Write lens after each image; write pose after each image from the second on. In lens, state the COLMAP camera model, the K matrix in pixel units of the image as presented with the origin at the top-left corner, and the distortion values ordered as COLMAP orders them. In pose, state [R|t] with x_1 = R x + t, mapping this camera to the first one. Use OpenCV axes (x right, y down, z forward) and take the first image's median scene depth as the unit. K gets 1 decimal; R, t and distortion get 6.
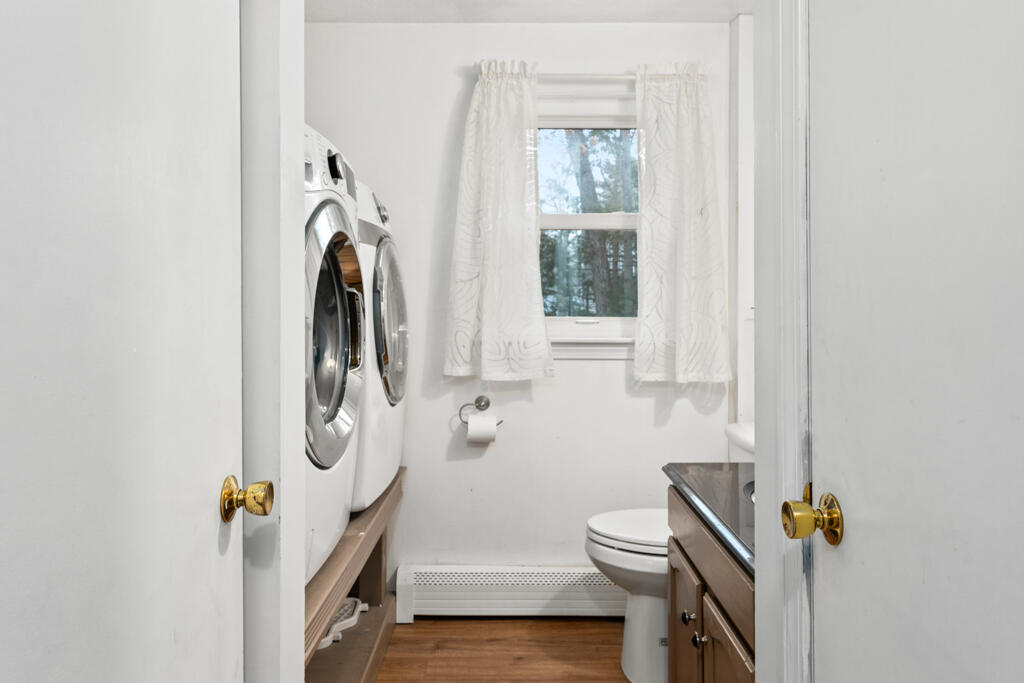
lens RADIAL K [[708.9, 0, 512.3], [0, 708.9, 336.8], [0, 0, 1]] dist [0.000306, 0.000060]
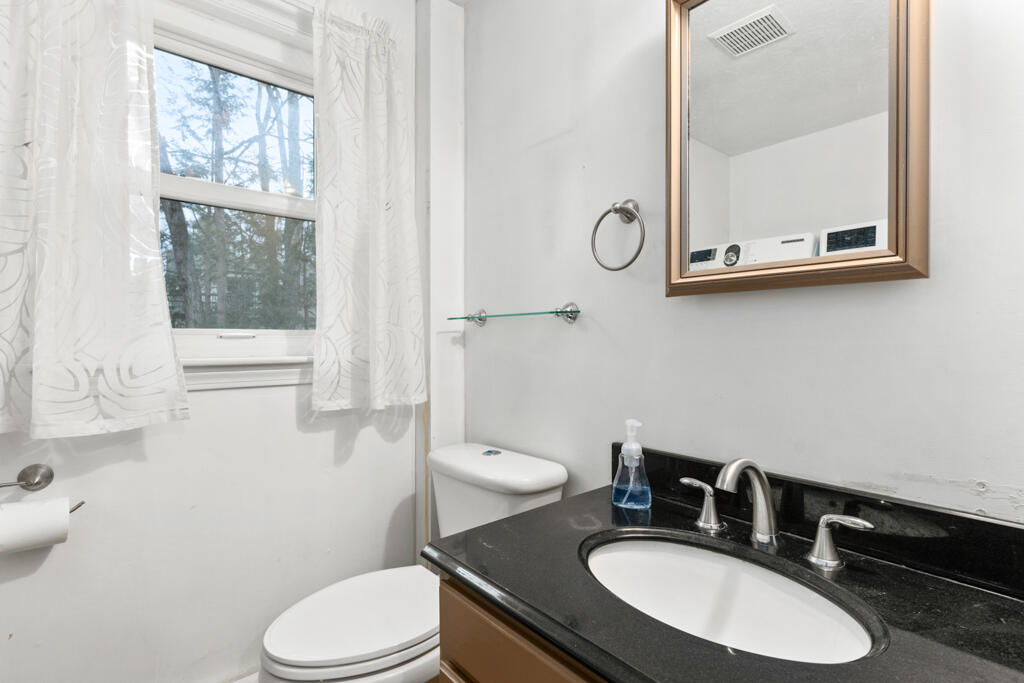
lens RADIAL K [[496.5, 0, 515.4], [0, 496.5, 340.9], [0, 0, 1]] dist [0.002585, -0.000057]
pose [[0.755226, -0.007698, 0.655419, -0.012624], [0.032532, 0.999139, -0.025750, 0.006401], [-0.654657, 0.040769, 0.754826, 0.453588]]
